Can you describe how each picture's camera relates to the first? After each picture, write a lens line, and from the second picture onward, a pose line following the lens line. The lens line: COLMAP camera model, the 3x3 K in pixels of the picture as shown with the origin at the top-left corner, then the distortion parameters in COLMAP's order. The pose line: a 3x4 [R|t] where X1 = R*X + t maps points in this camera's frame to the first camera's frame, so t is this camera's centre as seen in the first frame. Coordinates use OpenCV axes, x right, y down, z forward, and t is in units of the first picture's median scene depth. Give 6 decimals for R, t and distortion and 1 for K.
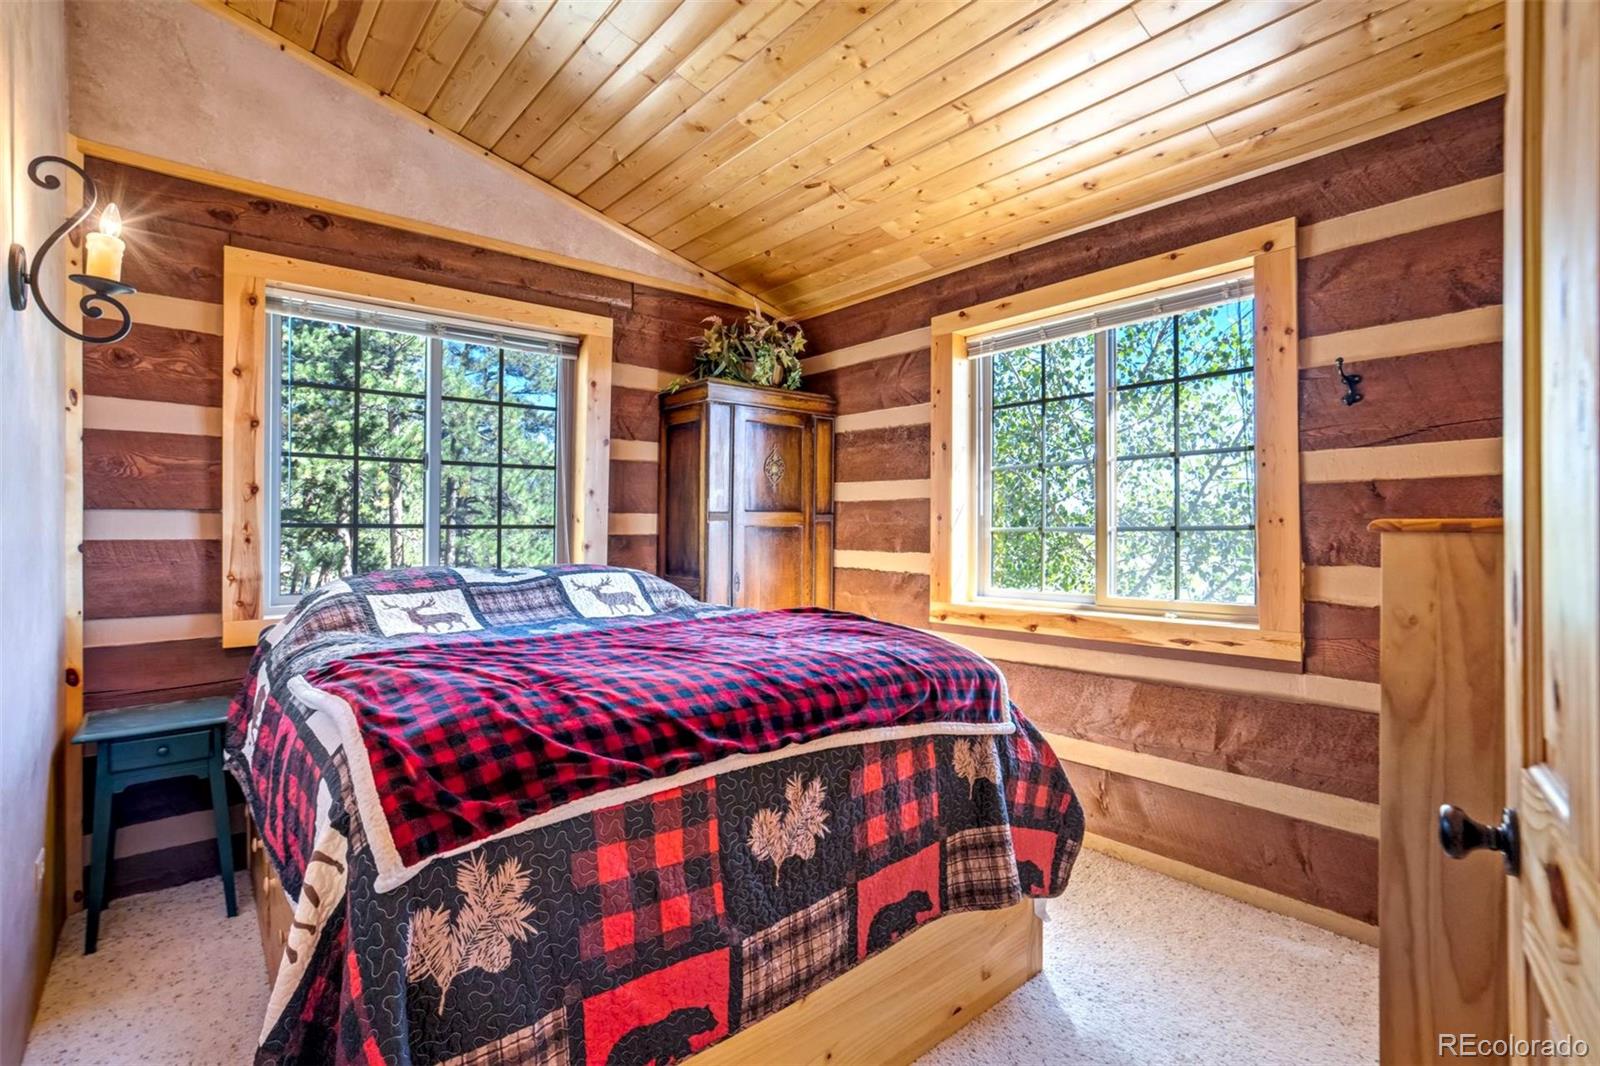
lens RADIAL K [[740.0, 0, 797.8], [0, 740.0, 531.4], [0, 0, 1]] dist [-0.042278, 0.023112]
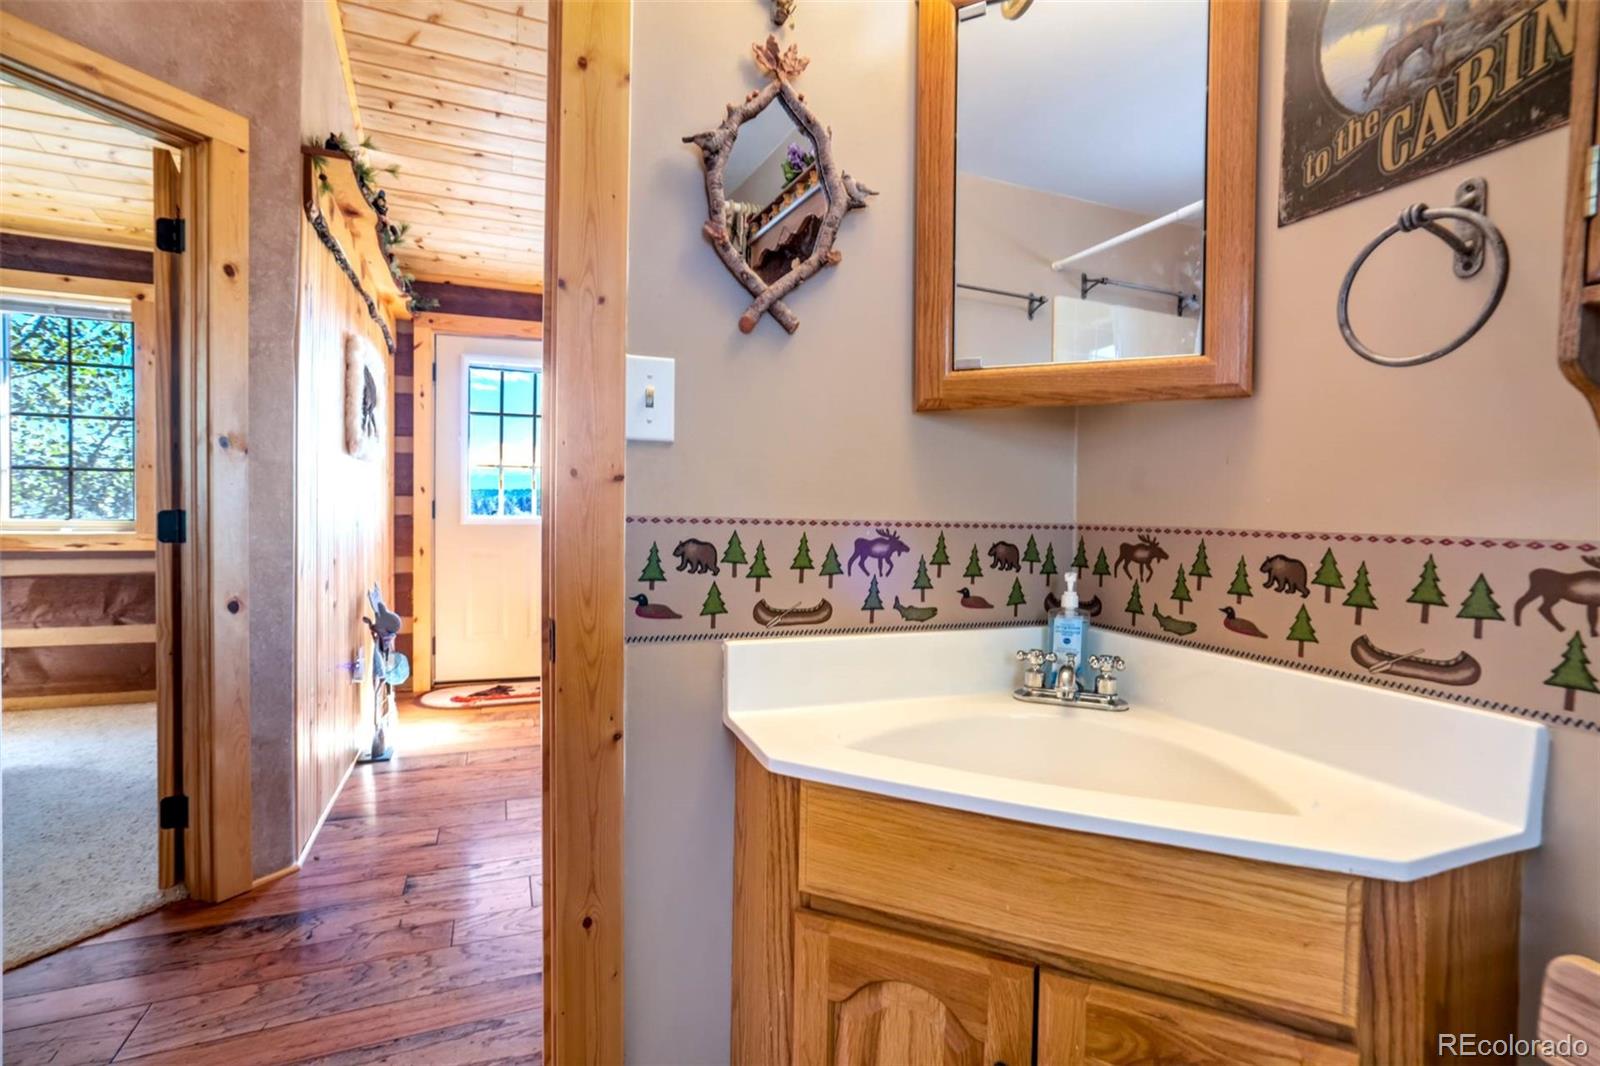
lens RADIAL K [[756.8, 0, 800.0], [0, 756.8, 533.0], [0, 0, 1]] dist [-0.031827, 0.018616]
pose [[0.320042, -0.023793, 0.947104, -0.429741], [-0.021568, 0.999243, 0.032391, 0.044631], [-0.947158, -0.030794, 0.319287, -0.855058]]
